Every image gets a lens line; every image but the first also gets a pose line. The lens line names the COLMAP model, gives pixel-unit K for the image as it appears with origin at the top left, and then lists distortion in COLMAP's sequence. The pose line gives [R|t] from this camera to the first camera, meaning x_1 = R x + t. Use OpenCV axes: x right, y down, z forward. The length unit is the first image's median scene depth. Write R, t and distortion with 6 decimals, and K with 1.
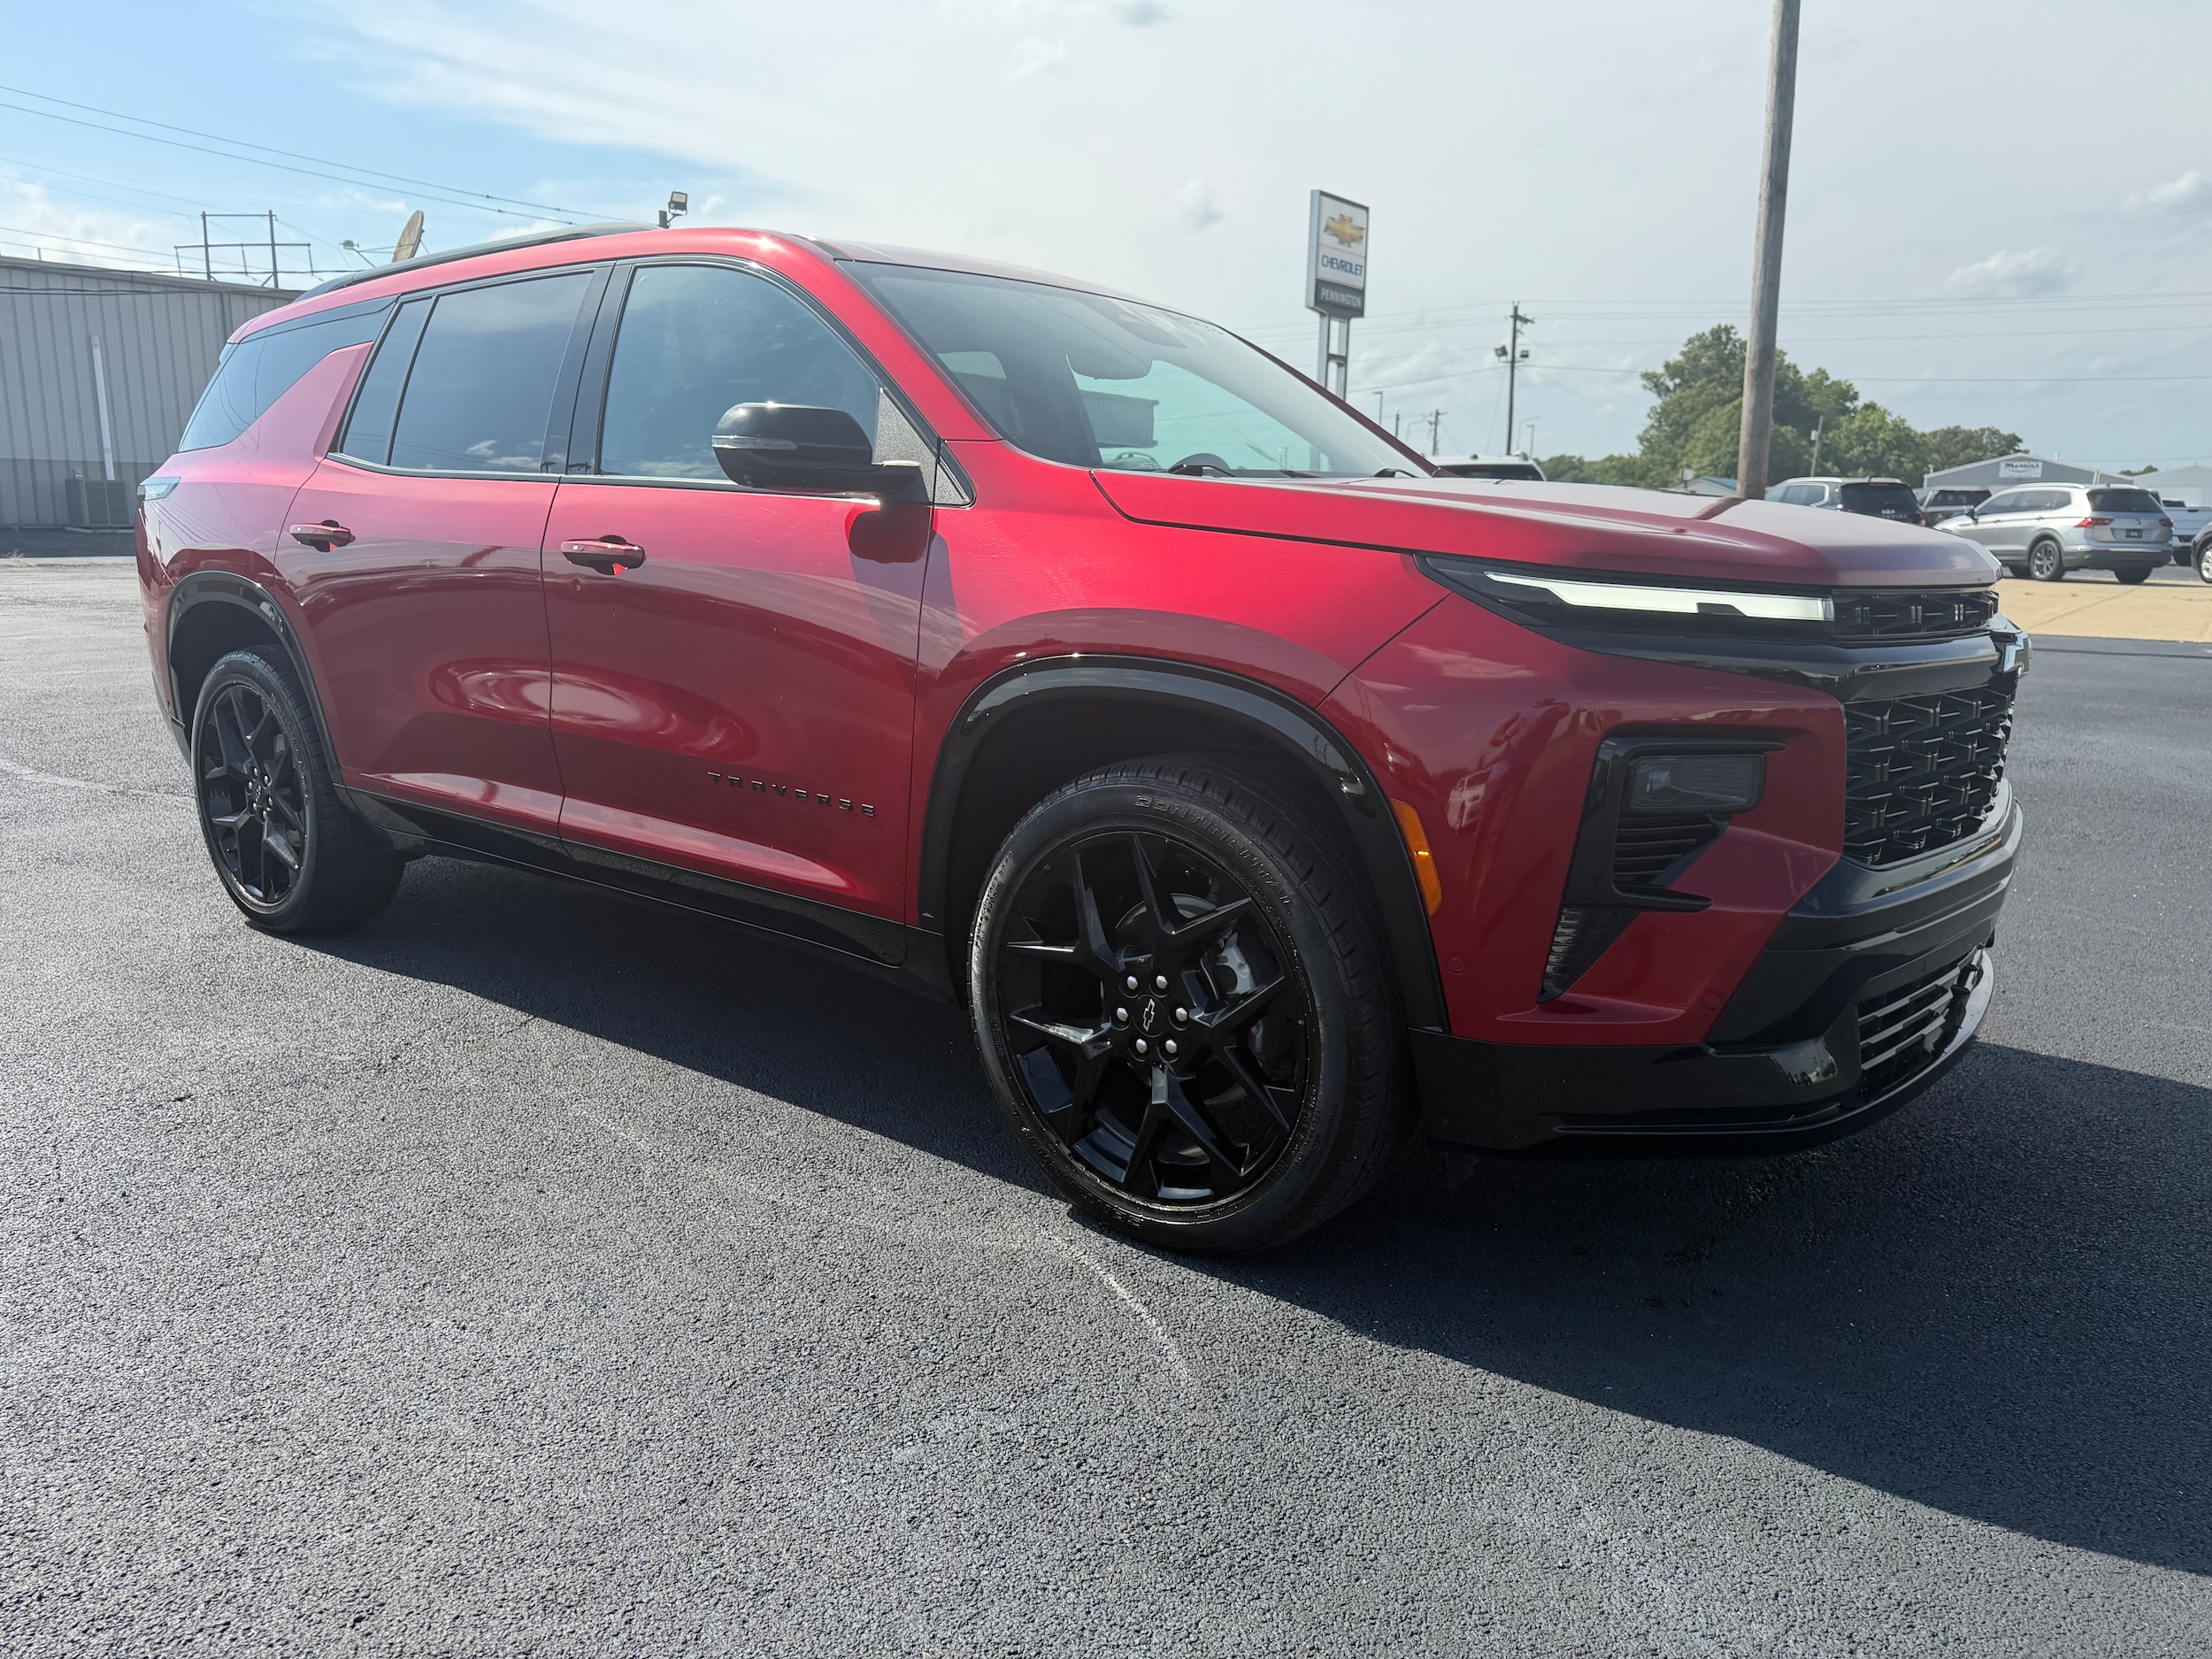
lens RADIAL K [[1577.1, 0, 1092.9], [0, 1577.1, 835.1], [0, 0, 1]] dist [0.027064, -0.027824]
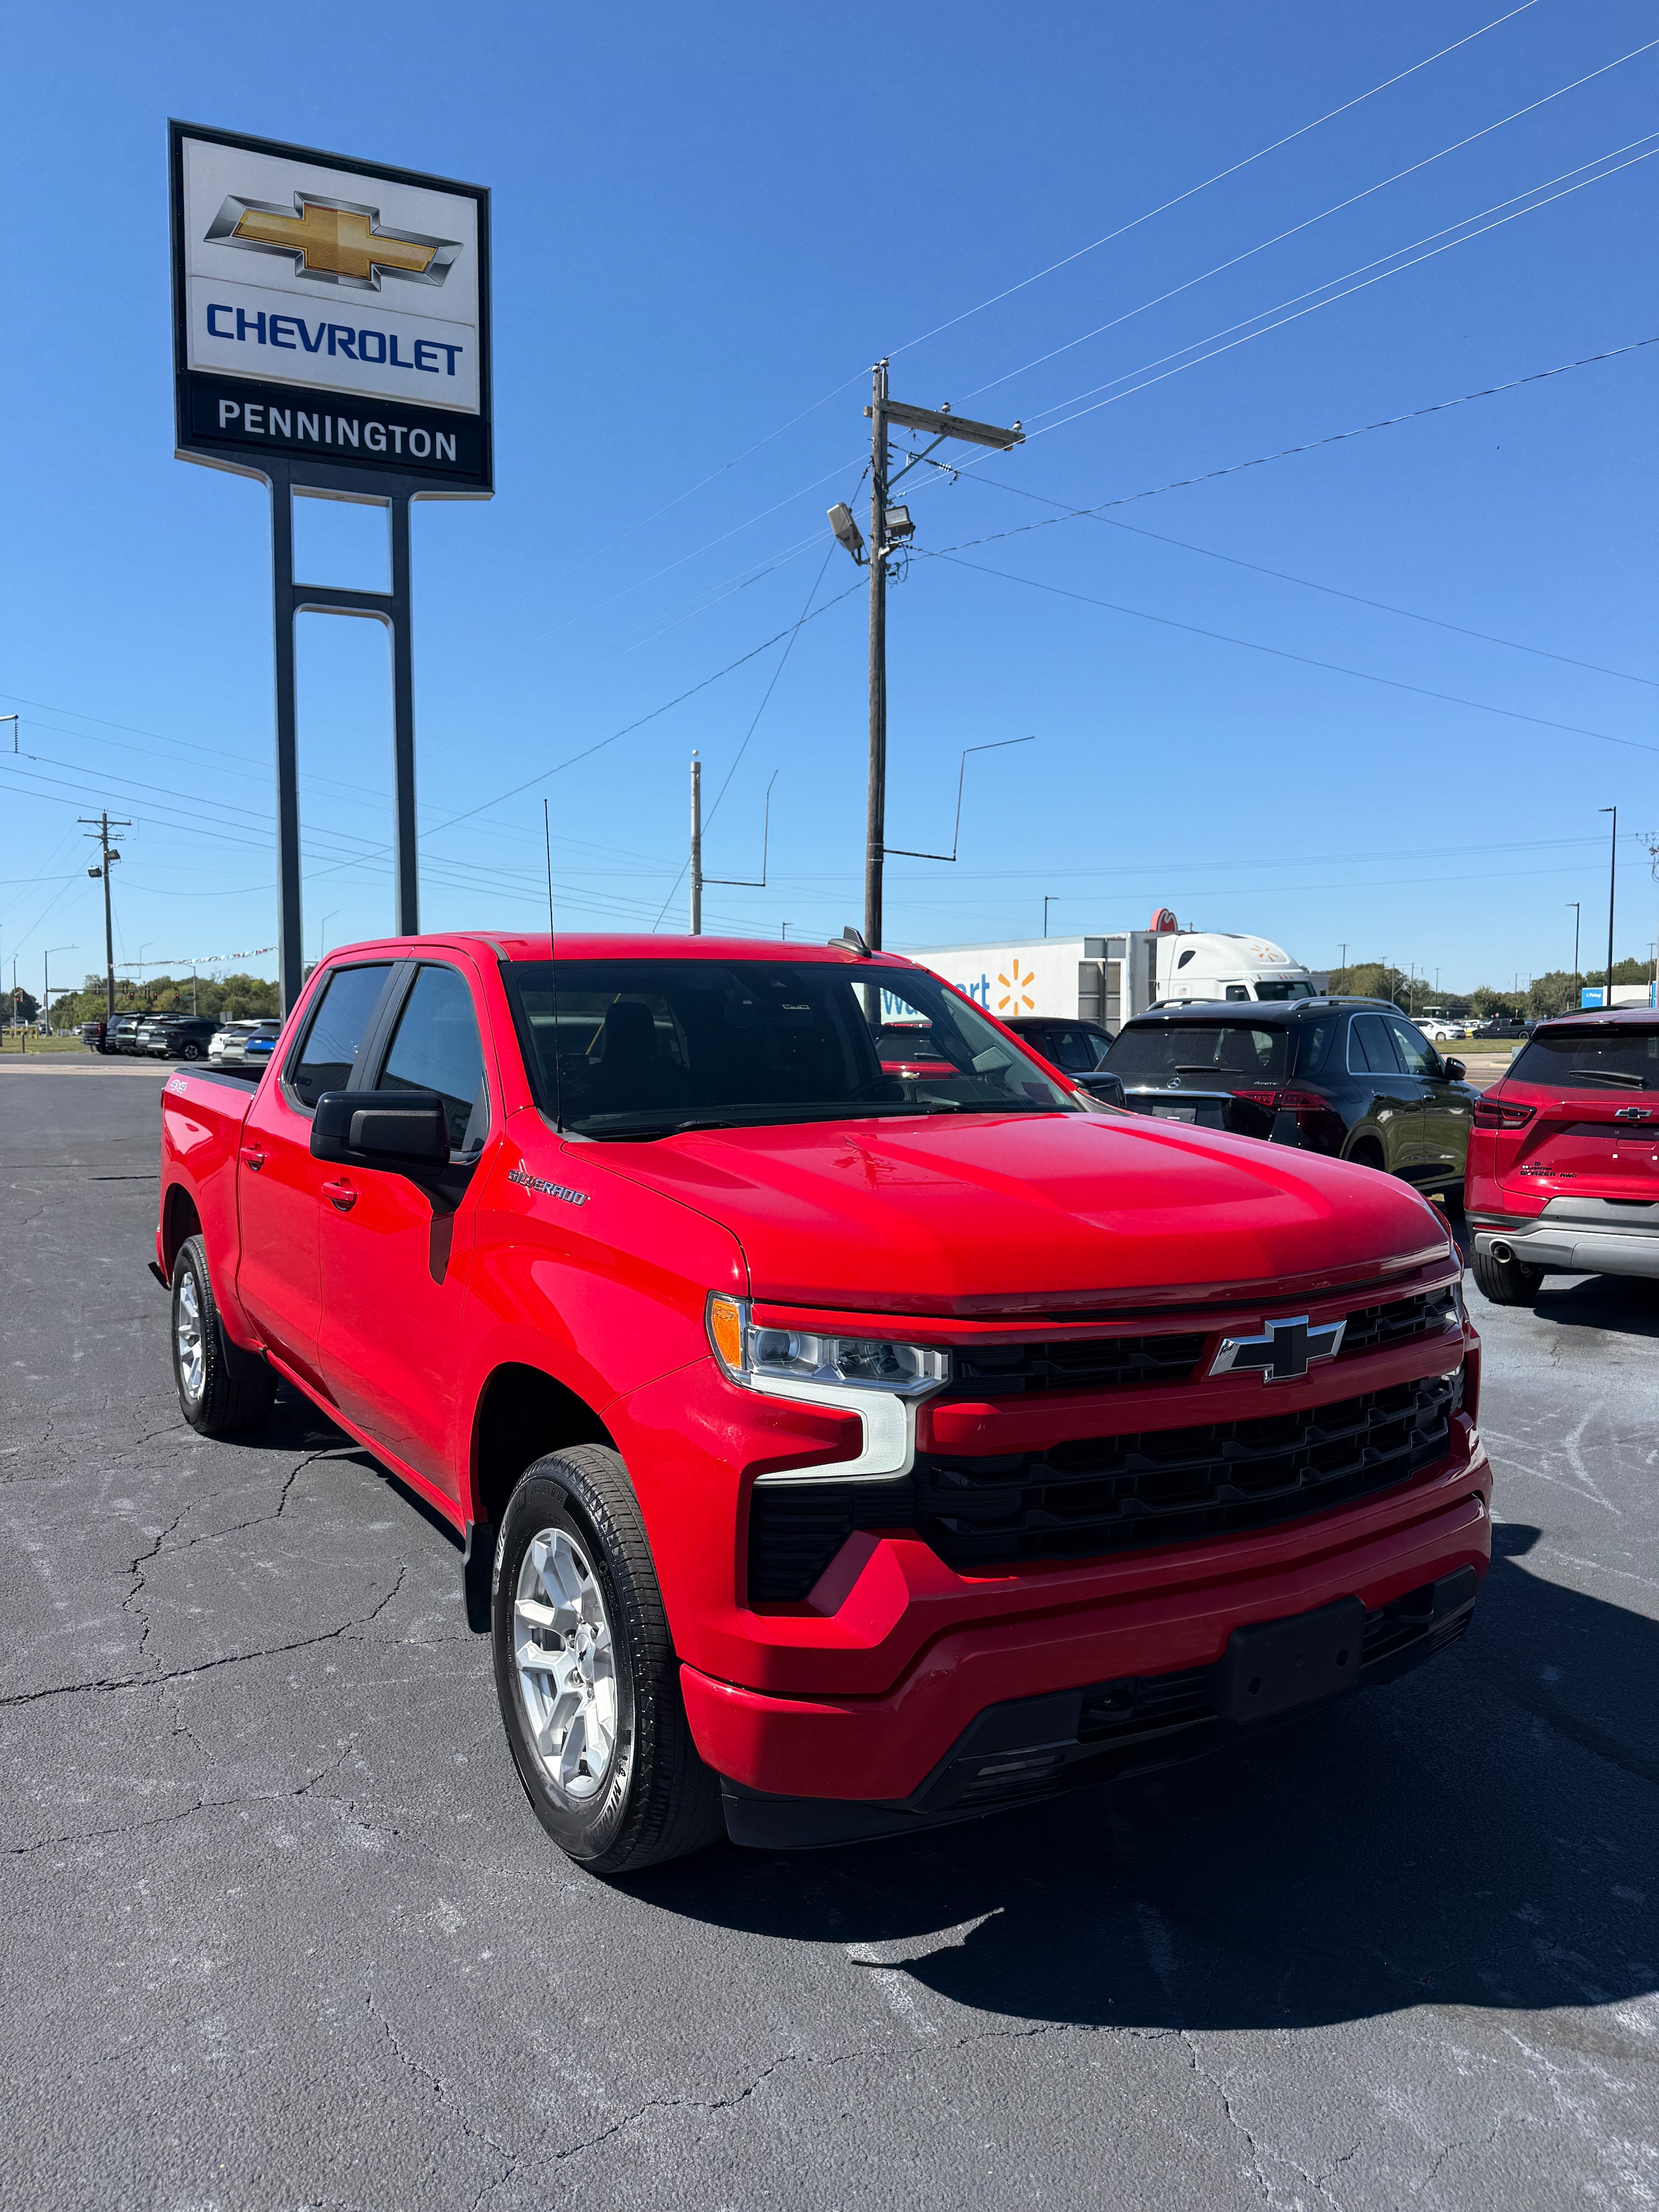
lens RADIAL K [[1577.0, 0, 834.1], [0, 1577.0, 1104.4], [0, 0, 1]] dist [0.027064, -0.027824]
pose [[0.864440, 0.021572, -0.502273, 0.419651], [-0.095925, 0.987801, -0.122668, -0.156789], [0.493500, 0.154220, 0.855964, 0.759294]]
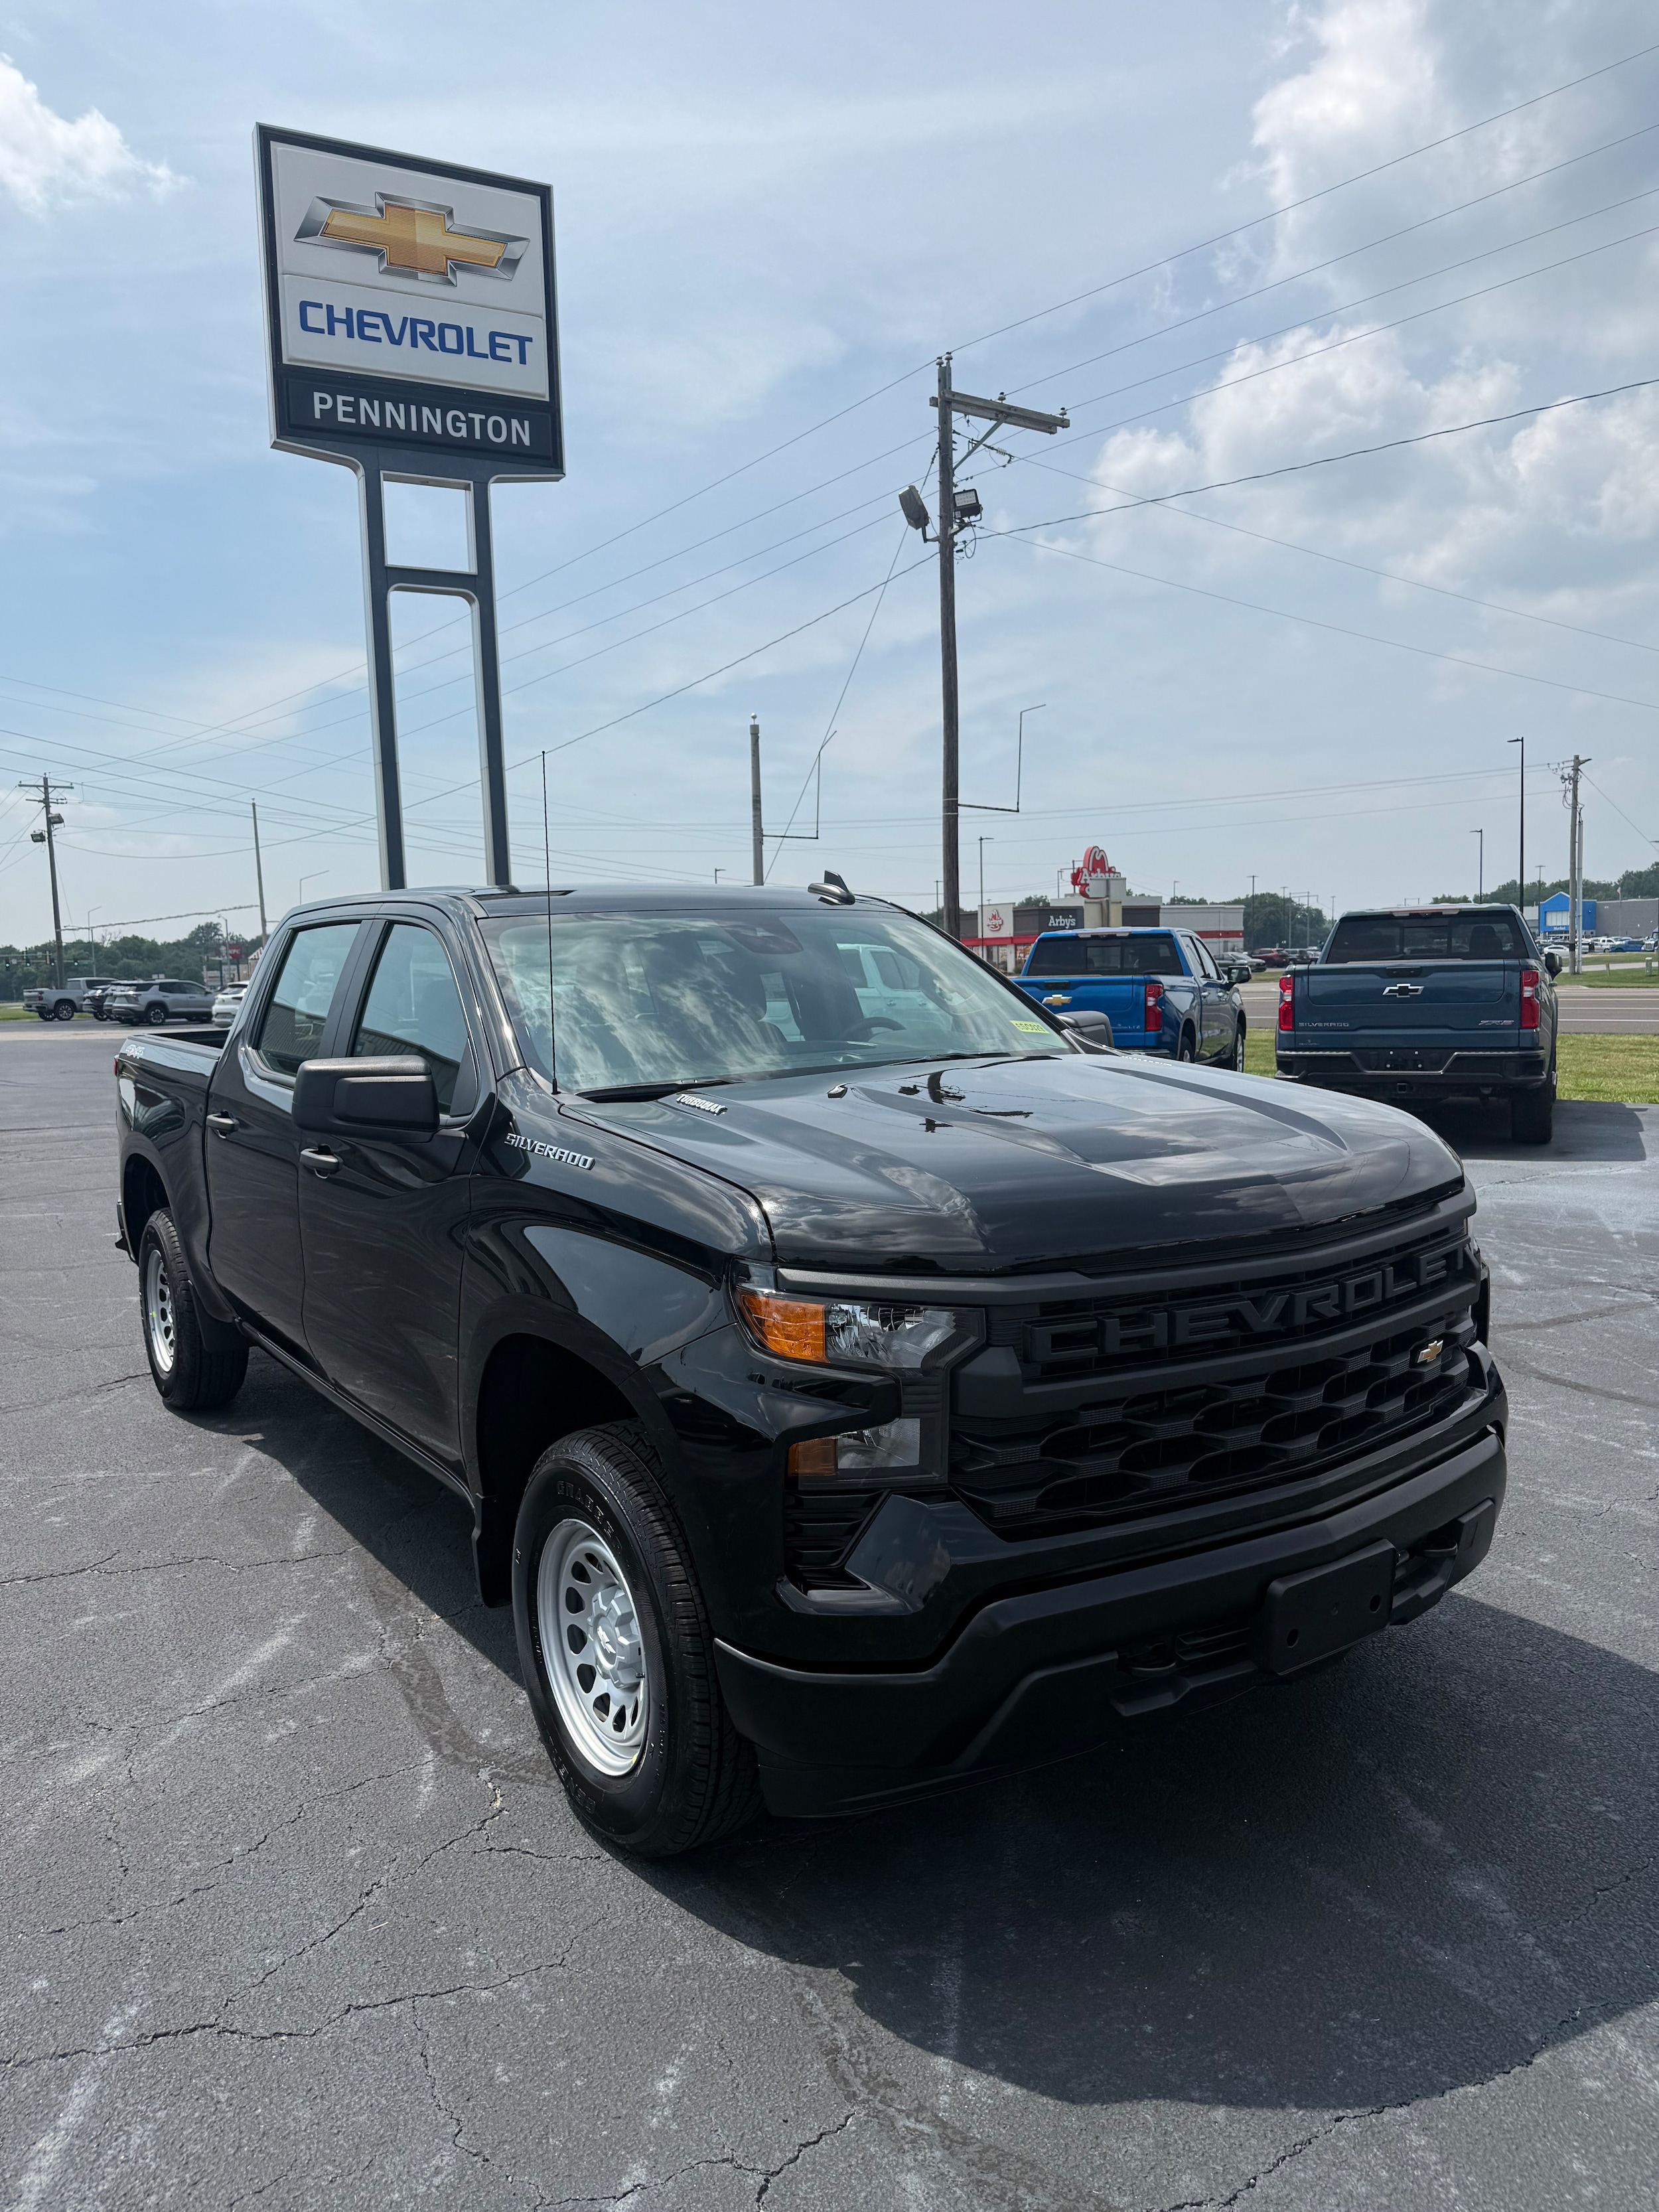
lens RADIAL K [[1577.0, 0, 845.8], [0, 1577.0, 1084.0], [0, 0, 1]] dist [0.027064, -0.027824]
pose [[0.896200, 0.001440, -0.443647, 0.400540], [-0.053495, 0.993049, -0.104840, -0.147944], [0.440413, 0.117691, 0.890048, 0.714455]]
